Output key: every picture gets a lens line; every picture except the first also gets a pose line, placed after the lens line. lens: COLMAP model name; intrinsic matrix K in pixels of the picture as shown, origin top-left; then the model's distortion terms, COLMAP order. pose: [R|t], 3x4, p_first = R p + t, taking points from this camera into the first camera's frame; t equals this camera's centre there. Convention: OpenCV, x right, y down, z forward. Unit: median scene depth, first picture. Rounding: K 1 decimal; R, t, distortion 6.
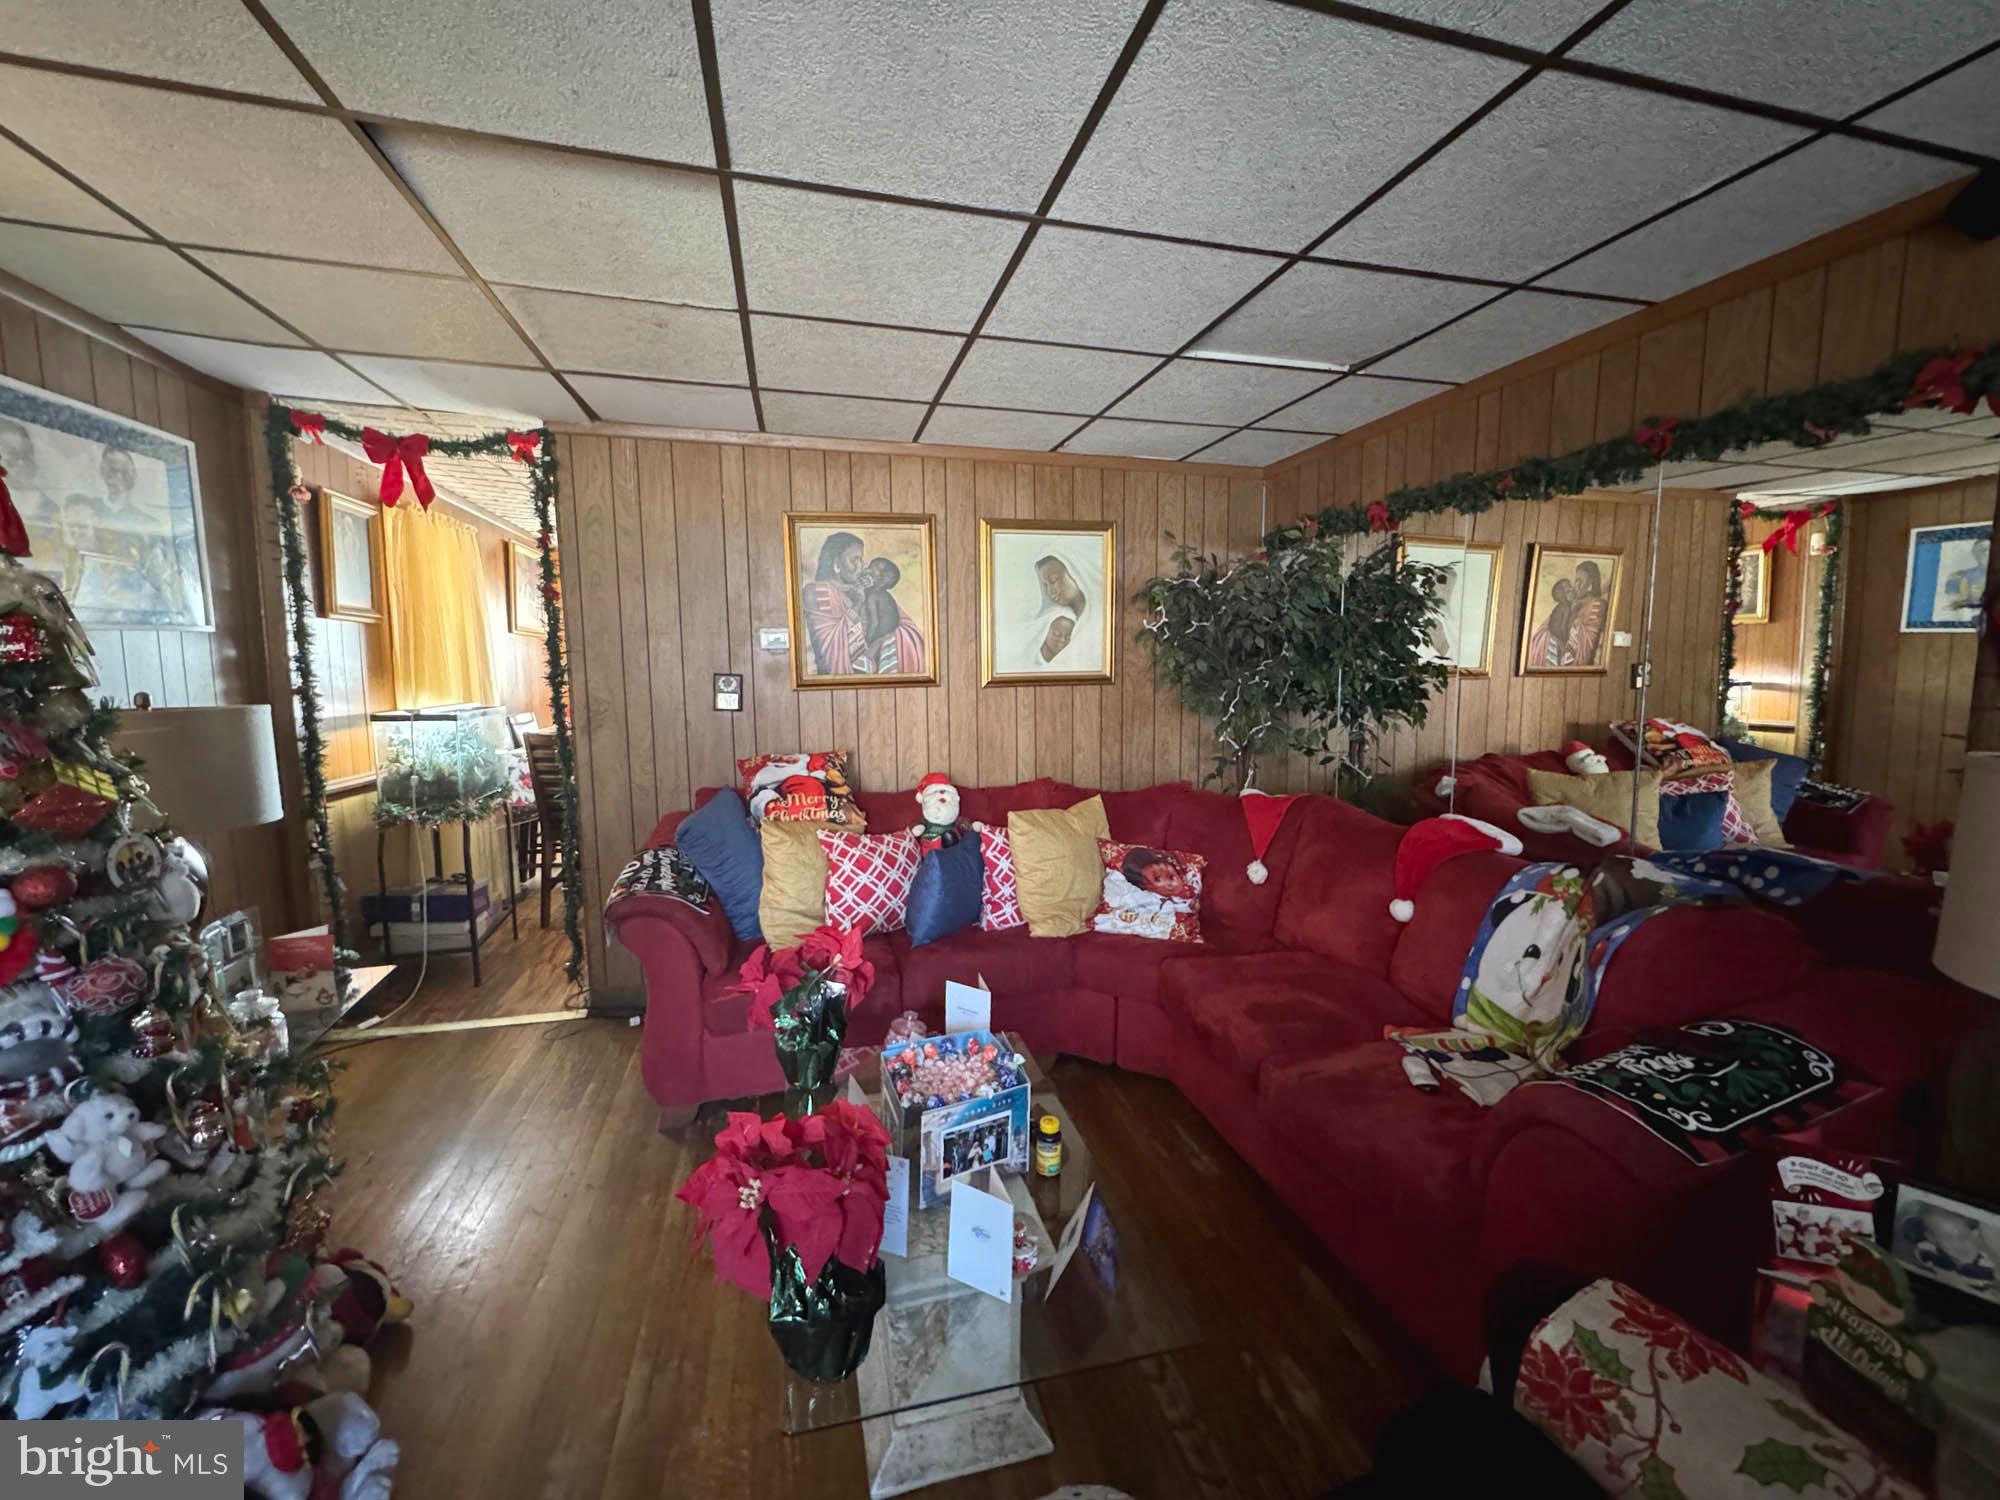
lens RADIAL K [[795.8, 0, 998.7], [0, 795.8, 747.8], [0, 0, 1]] dist [-0.005228, 0.000772]
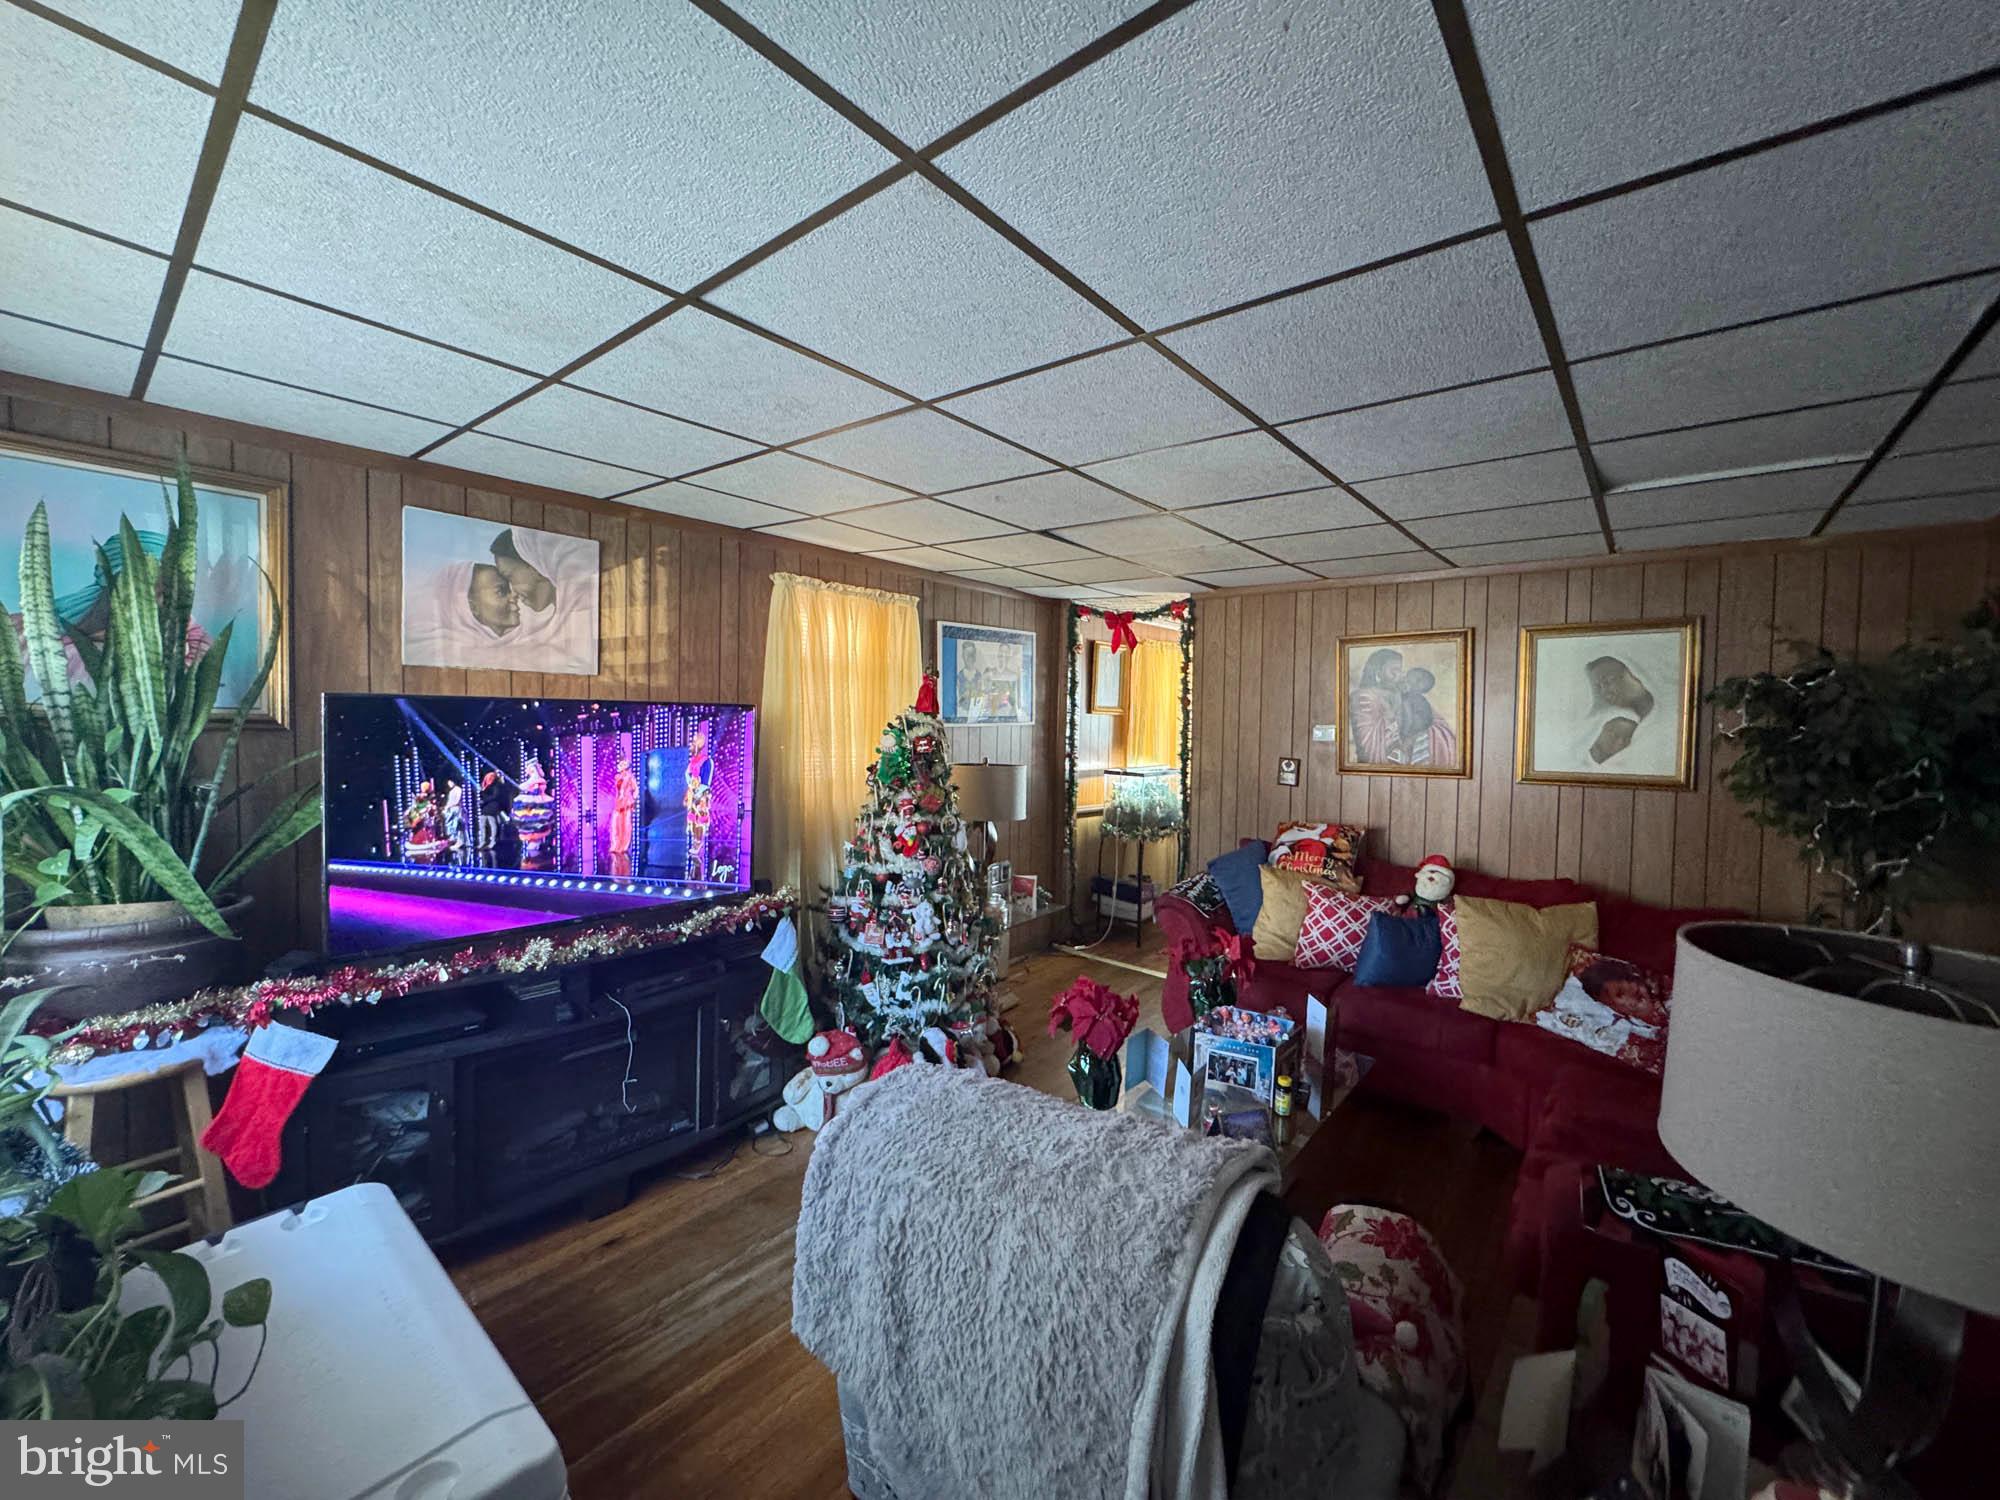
lens RADIAL K [[795.8, 0, 998.0], [0, 795.8, 743.9], [0, 0, 1]] dist [-0.005228, 0.000772]
pose [[0.581619, 0.042681, -0.812341, 0.510203], [-0.106178, 0.994062, -0.023793, -0.035813], [0.806502, 0.100091, 0.582697, -0.204304]]
